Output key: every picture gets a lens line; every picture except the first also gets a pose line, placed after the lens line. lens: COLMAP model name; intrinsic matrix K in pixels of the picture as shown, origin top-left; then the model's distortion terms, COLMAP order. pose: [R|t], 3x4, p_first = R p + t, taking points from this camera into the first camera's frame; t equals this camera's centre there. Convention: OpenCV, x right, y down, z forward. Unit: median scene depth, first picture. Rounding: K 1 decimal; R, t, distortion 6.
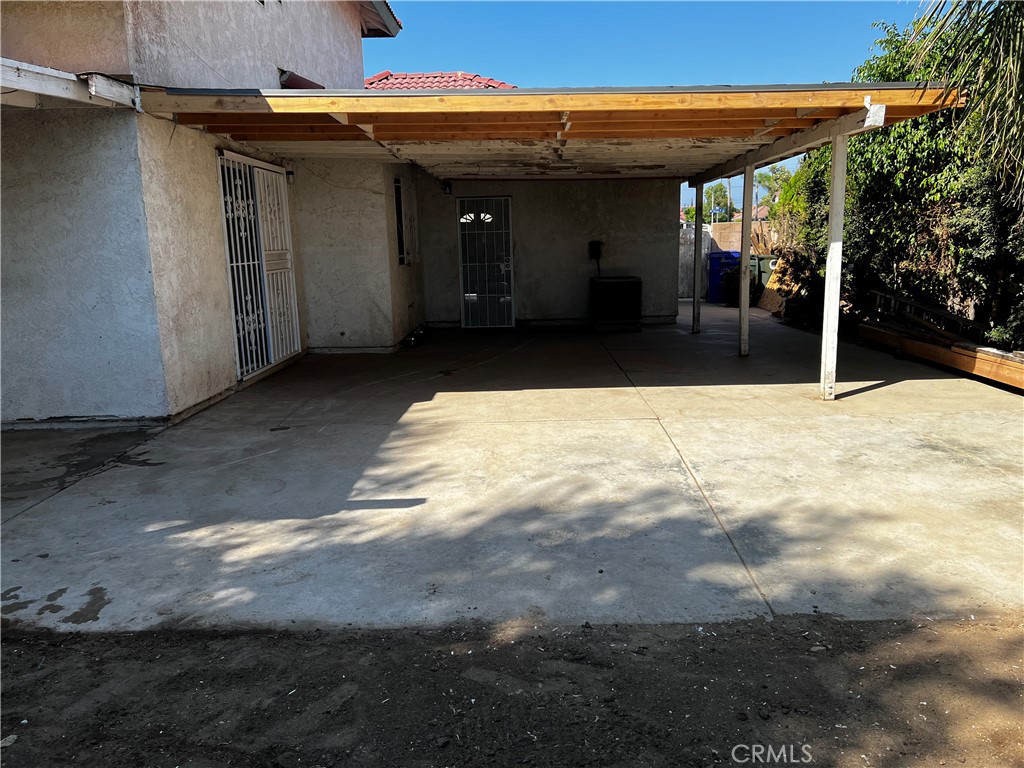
lens RADIAL K [[763.9, 0, 542.2], [0, 763.9, 386.4], [0, 0, 1]] dist [0.000532, -0.001332]
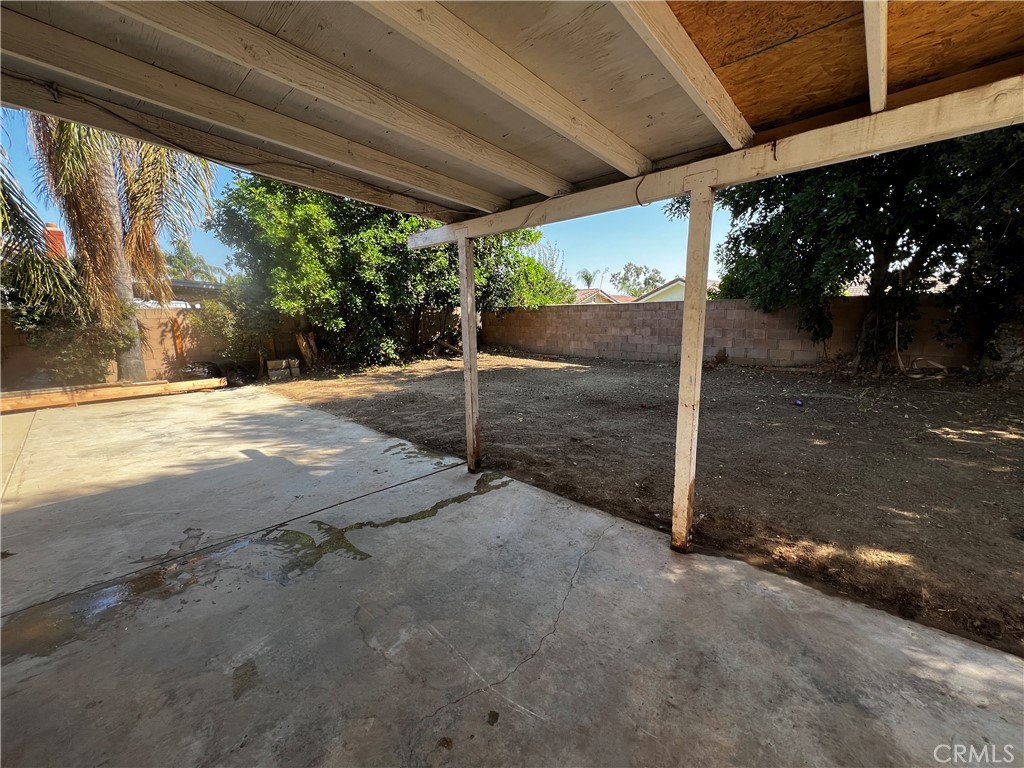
lens RADIAL K [[407.4, 0, 508.4], [0, 407.4, 388.3], [0, 0, 1]] dist [0.000052, -0.000003]
pose [[-0.711940, -0.100050, 0.695077, -1.495196], [0.151827, 0.944458, 0.291456, -0.229940], [-0.685631, 0.313031, -0.657207, 1.275731]]
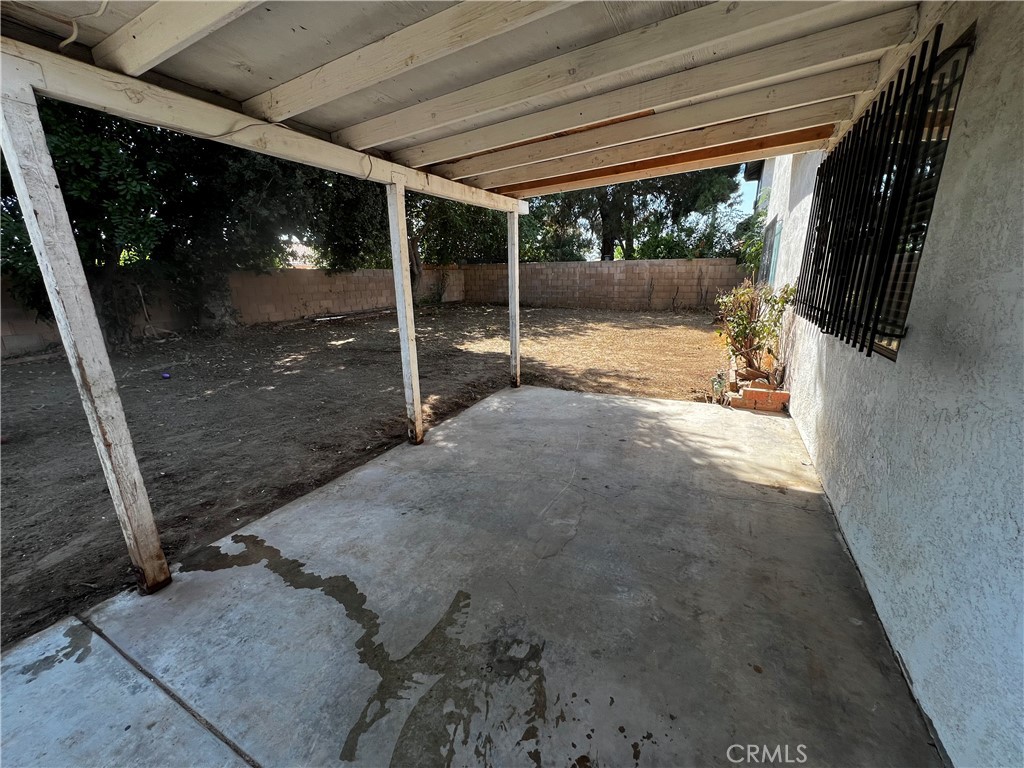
lens RADIAL K [[407.4, 0, 508.4], [0, 407.4, 388.3], [0, 0, 1]] dist [0.000052, -0.000003]
pose [[-0.475919, 0.256985, -0.841106, -0.641842], [-0.135385, 0.923552, 0.358779, -0.236056], [0.869006, 0.284623, -0.404744, 1.266244]]
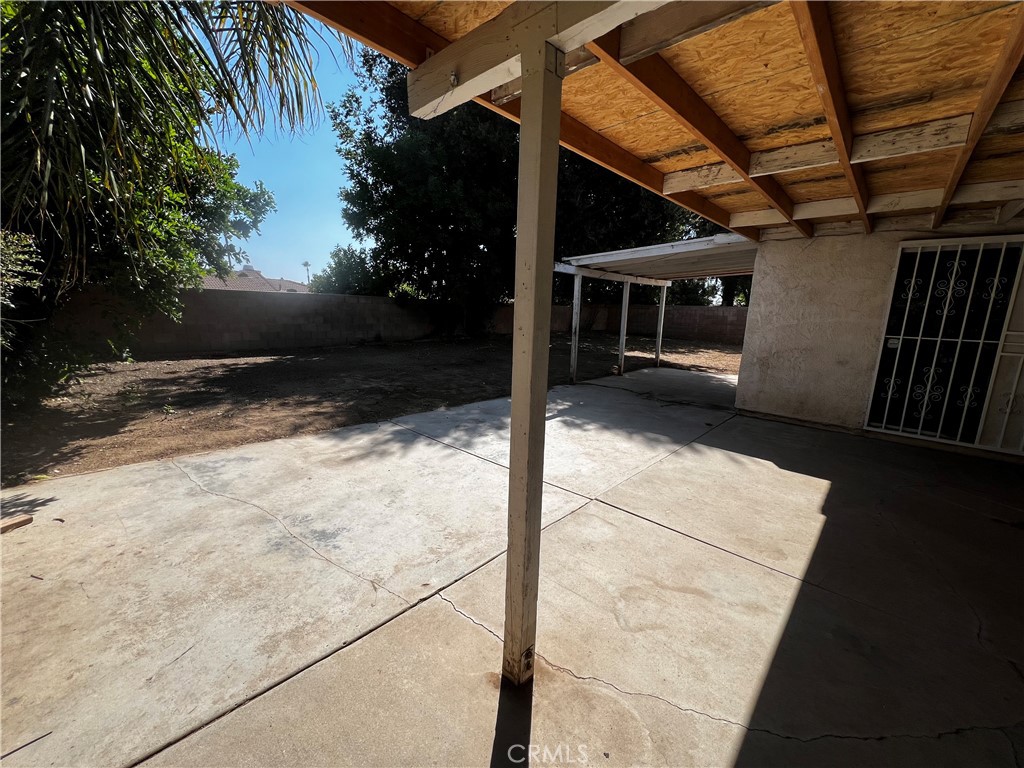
lens RADIAL K [[407.4, 0, 508.4], [0, 407.4, 388.3], [0, 0, 1]] dist [0.000052, -0.000003]
pose [[-0.698401, 0.129234, -0.703942, 0.847385], [-0.147151, 0.936621, 0.317944, -0.353972], [0.700416, 0.325638, -0.635120, 1.830723]]
